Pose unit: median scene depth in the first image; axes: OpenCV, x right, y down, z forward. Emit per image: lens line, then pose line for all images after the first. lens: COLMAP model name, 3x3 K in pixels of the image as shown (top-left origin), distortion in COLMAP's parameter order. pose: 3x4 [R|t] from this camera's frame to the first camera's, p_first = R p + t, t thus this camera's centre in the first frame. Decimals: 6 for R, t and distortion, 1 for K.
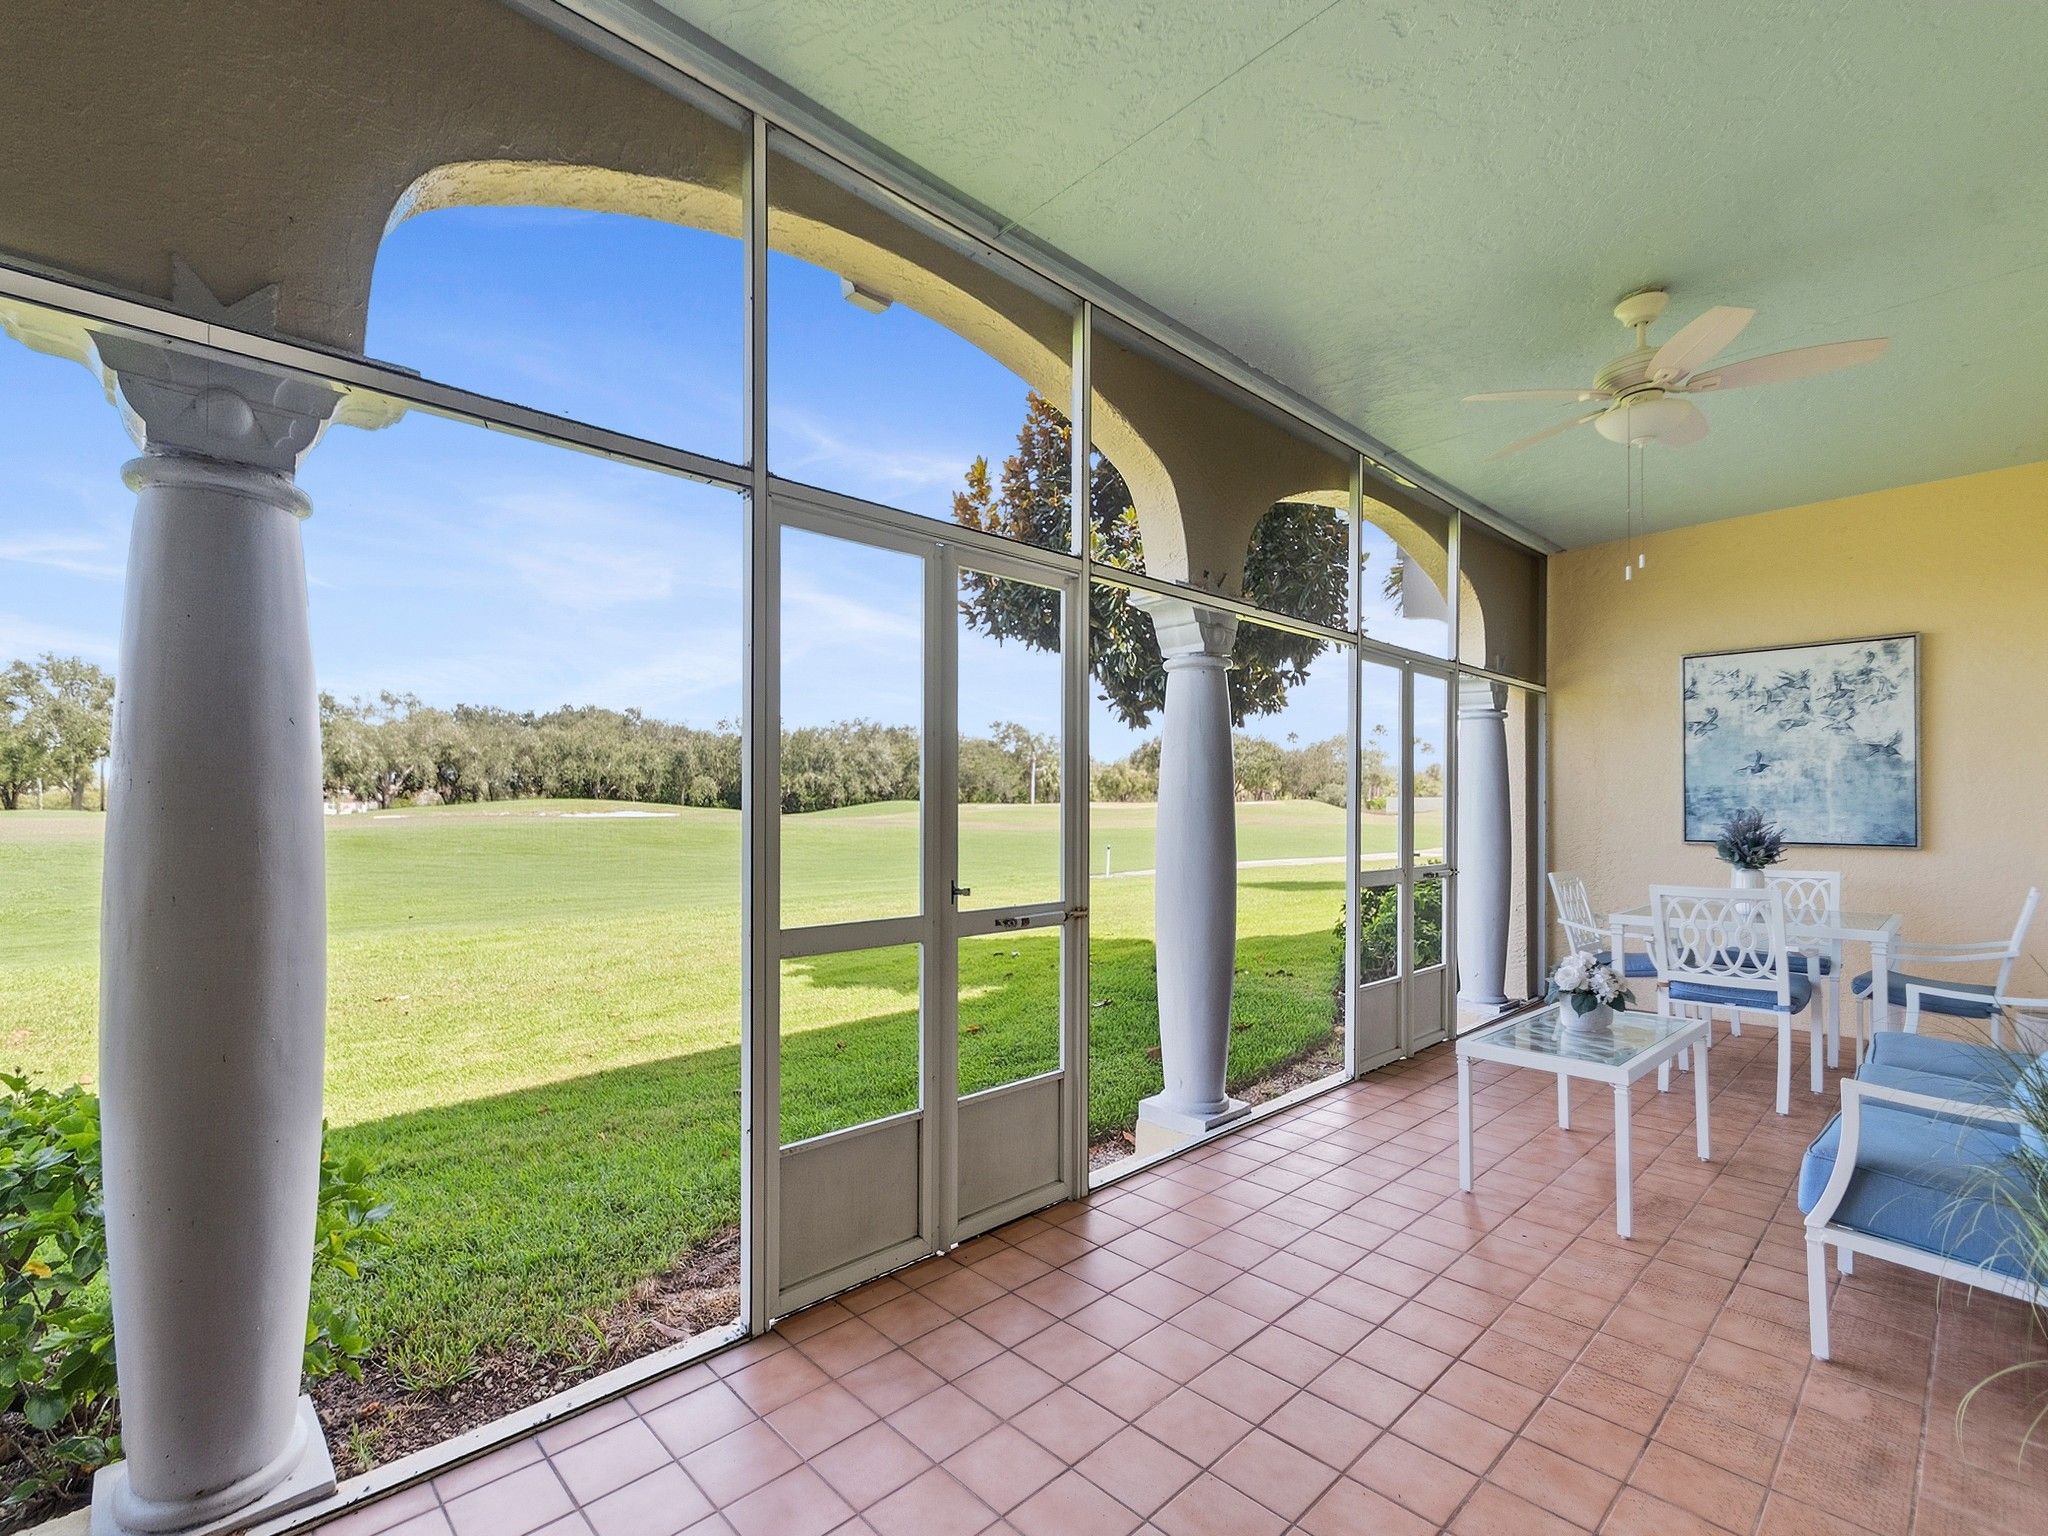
lens RADIAL K [[916.6, 0, 951.2], [0, 916.6, 798.6], [0, 0, 1]] dist [0.007492, -0.001090]
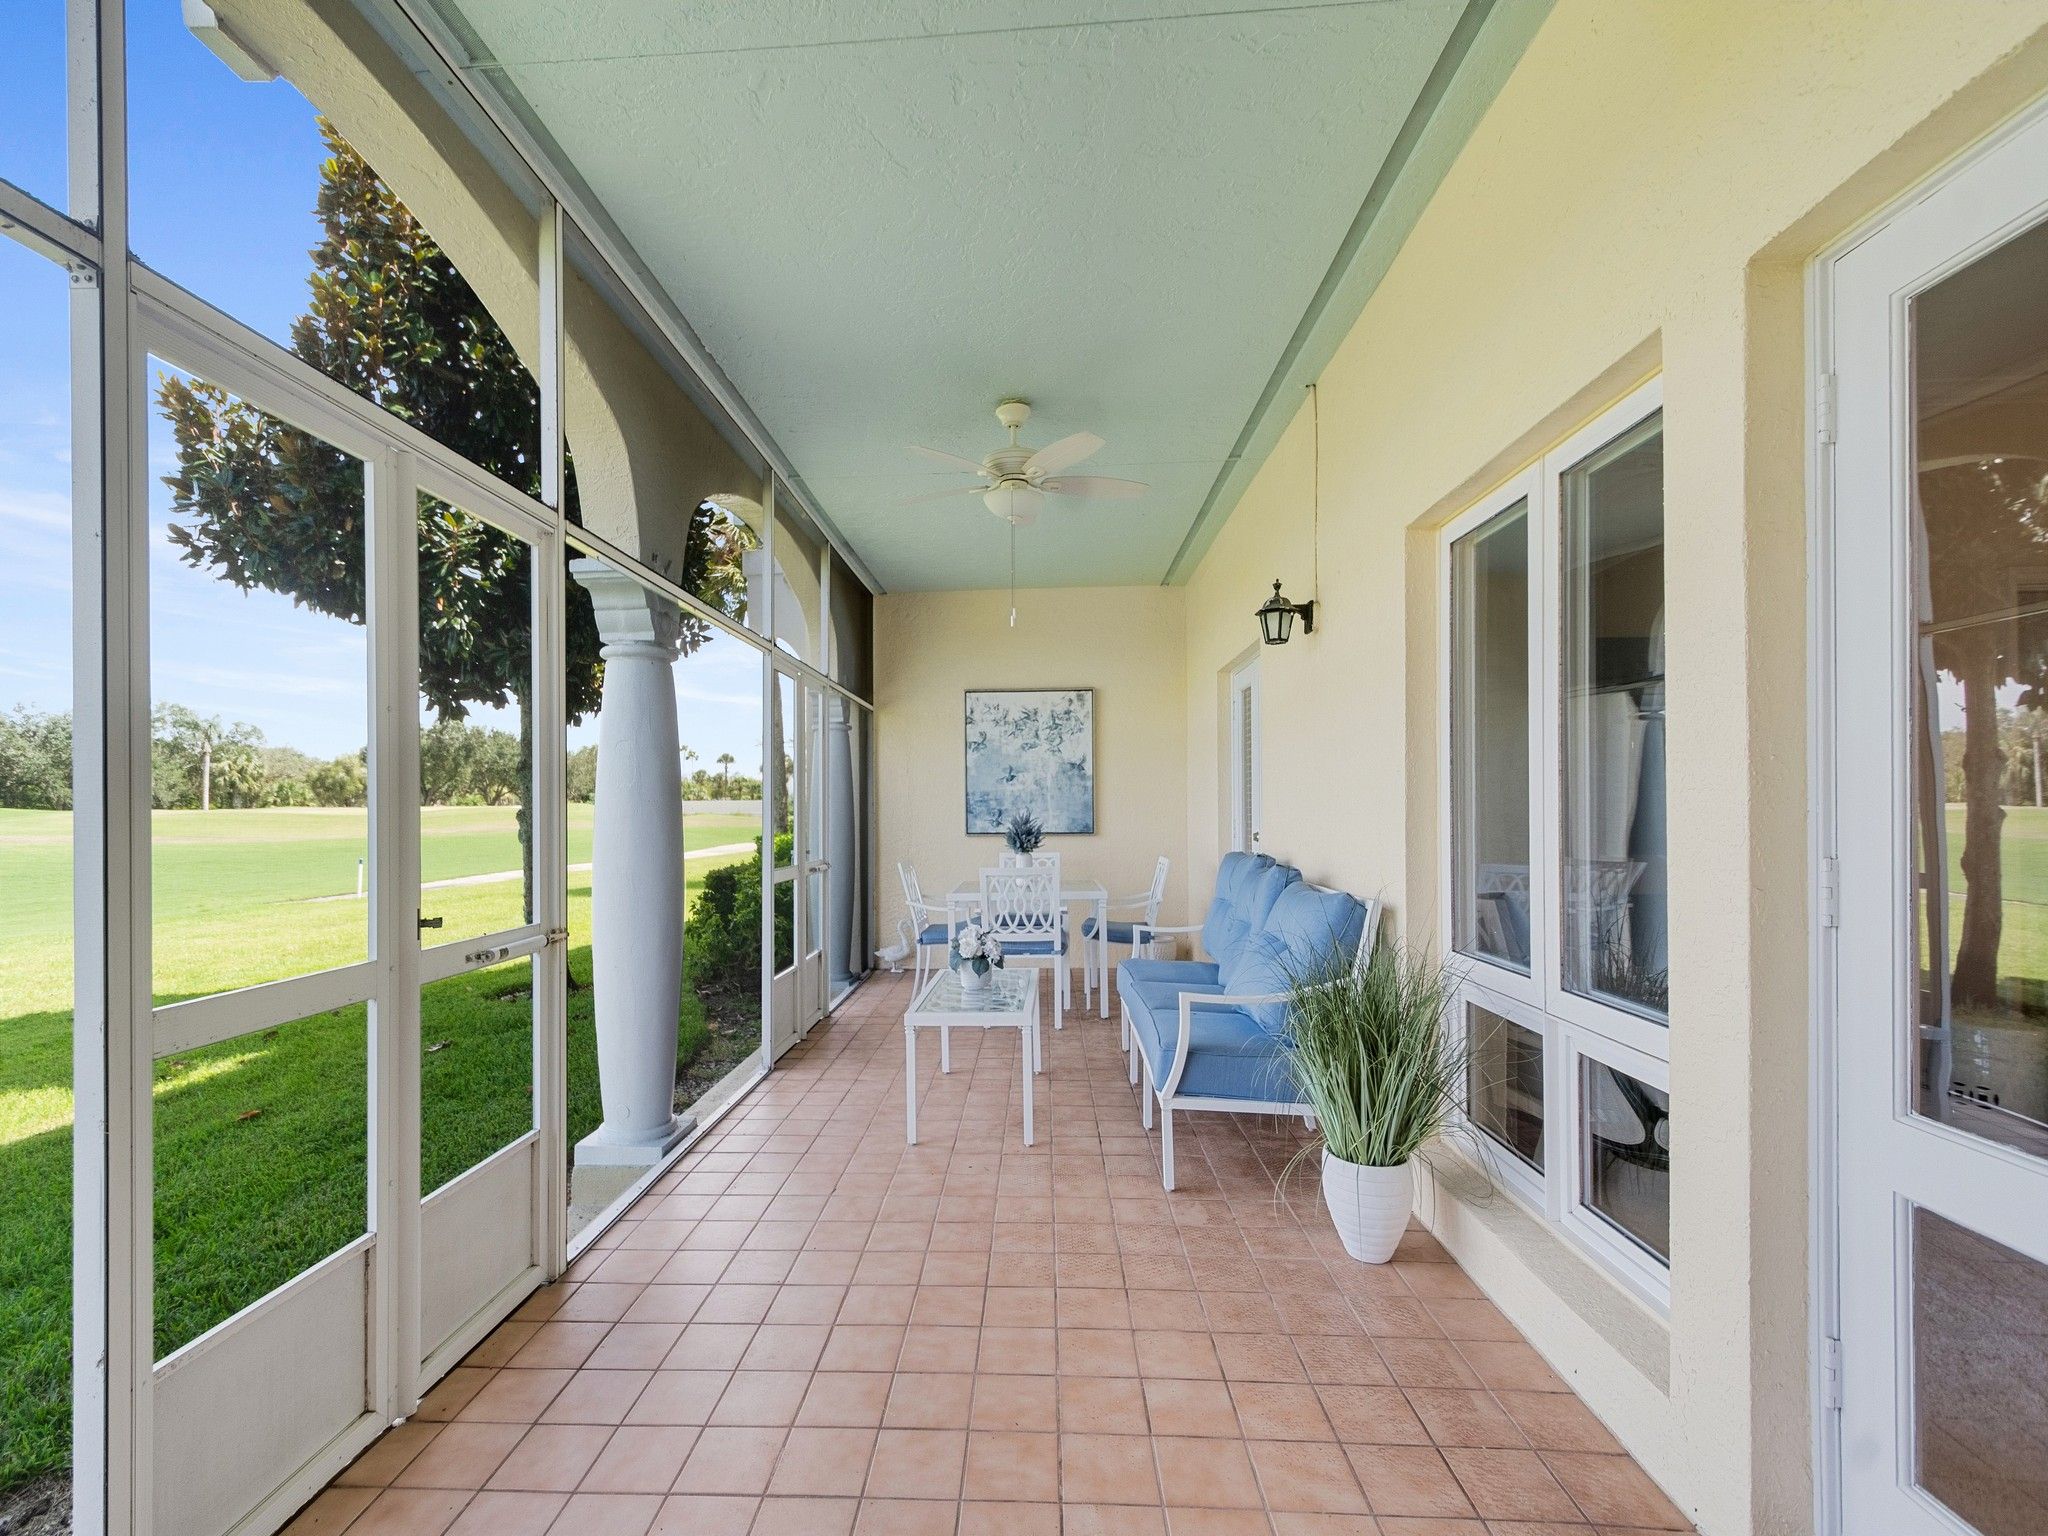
lens RADIAL K [[916.6, 0, 976.1], [0, 916.6, 805.6], [0, 0, 1]] dist [0.007492, -0.001090]
pose [[0.703684, -0.003431, 0.710505, -0.134926], [0.000864, 0.999992, 0.003974, 0.002083], [-0.710513, -0.002182, 0.703681, 0.103200]]
